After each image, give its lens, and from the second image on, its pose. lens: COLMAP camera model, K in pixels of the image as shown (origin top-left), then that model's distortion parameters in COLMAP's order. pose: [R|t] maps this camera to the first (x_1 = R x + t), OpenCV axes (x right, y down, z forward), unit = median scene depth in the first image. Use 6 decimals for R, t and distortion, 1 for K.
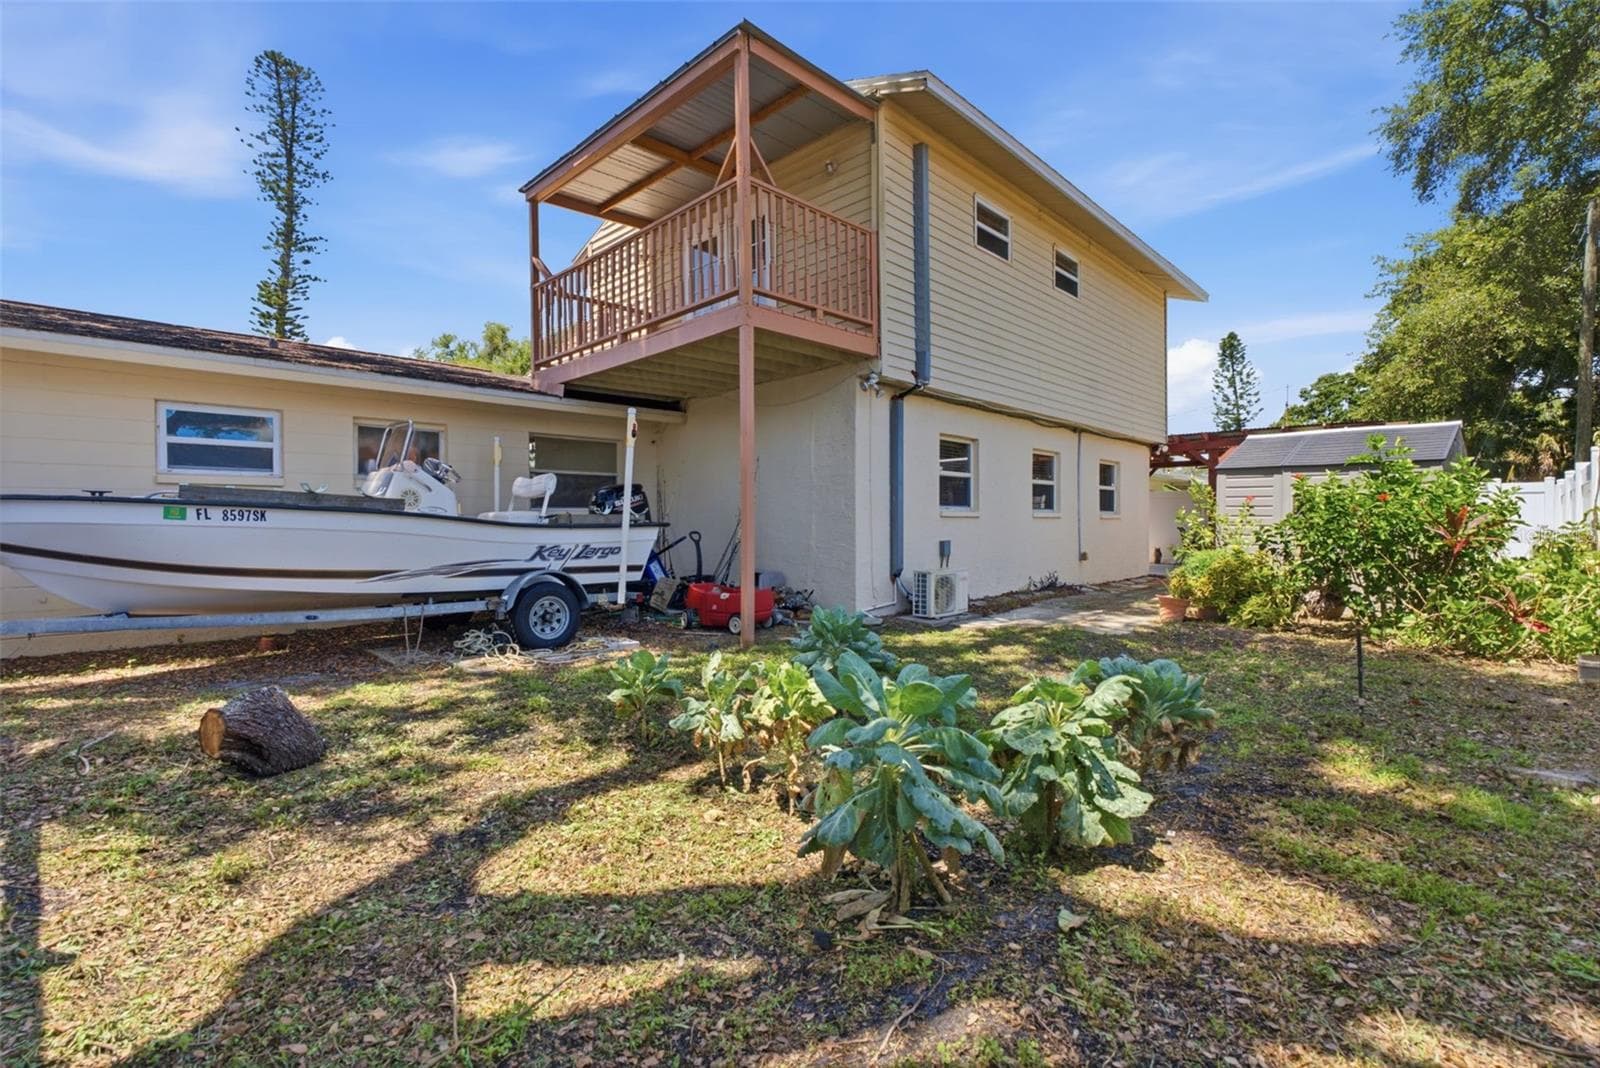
lens RADIAL K [[707.1, 0, 800.0], [0, 707.1, 534.0], [0, 0, 1]] dist [-0.000138, 0.000010]
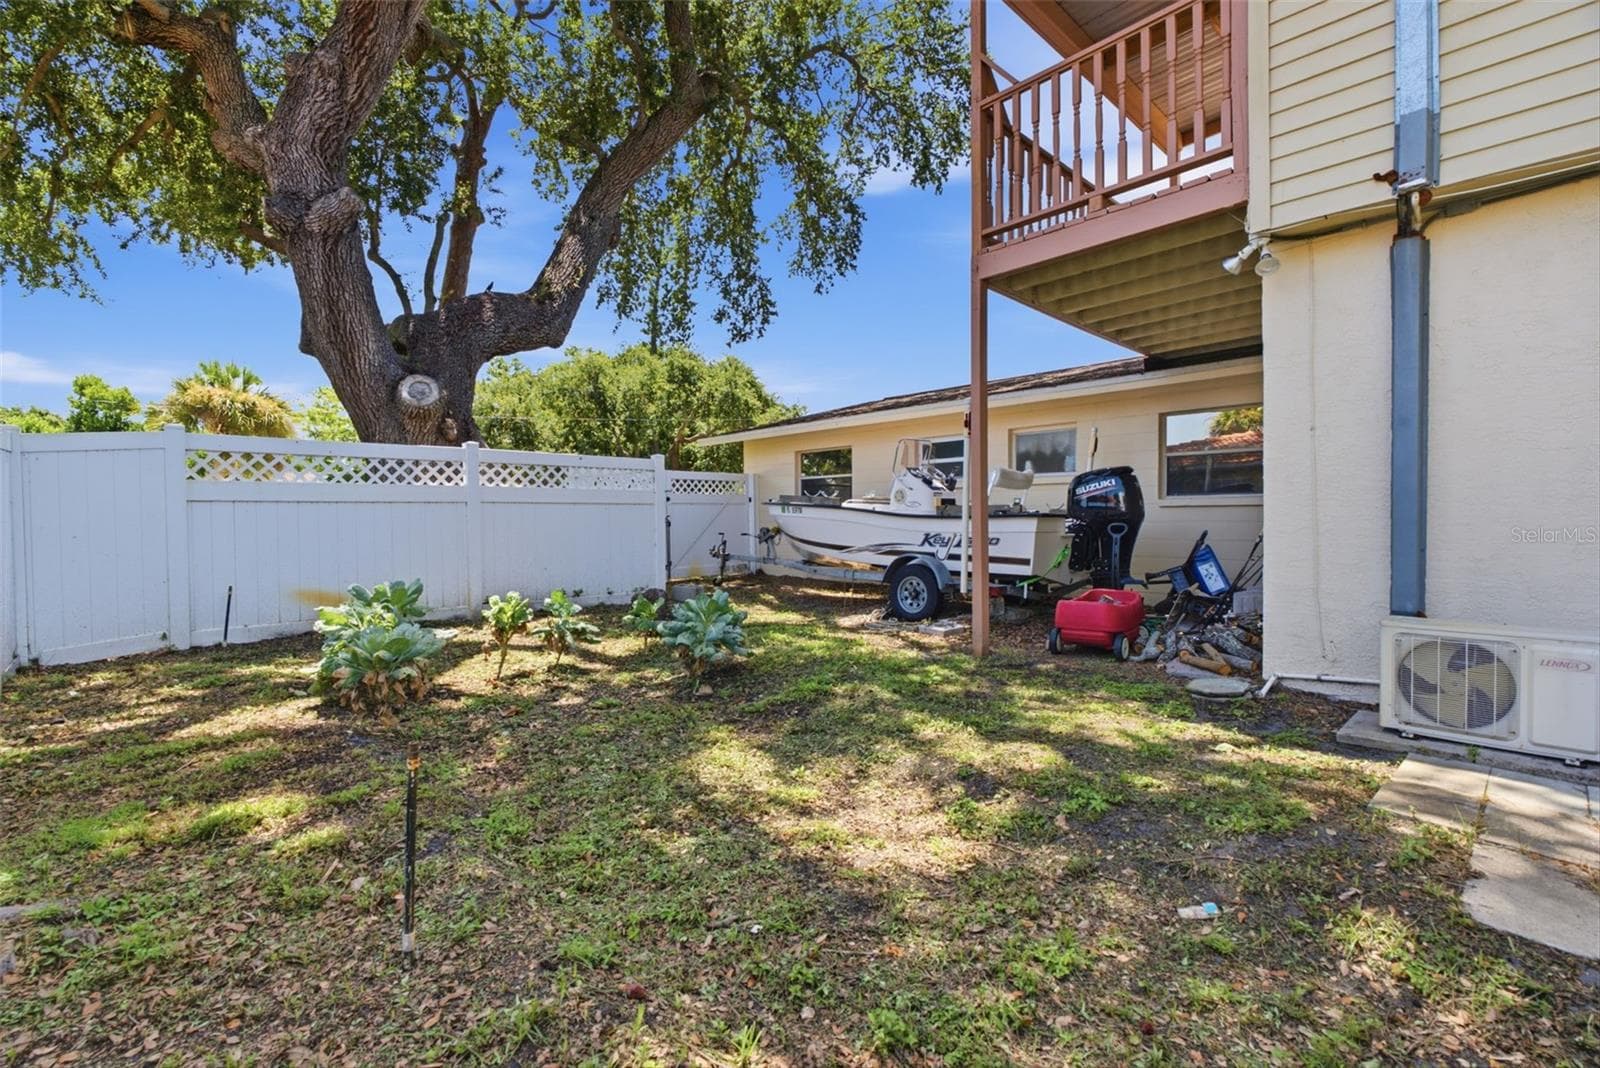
lens RADIAL K [[707.1, 0, 800.0], [0, 707.1, 534.0], [0, 0, 1]] dist [-0.000138, 0.000010]
pose [[-0.022359, 0.025257, -0.999431, 0.800839], [-0.010409, 0.999621, 0.025494, -0.009921], [0.999696, 0.010973, -0.022087, 0.816754]]
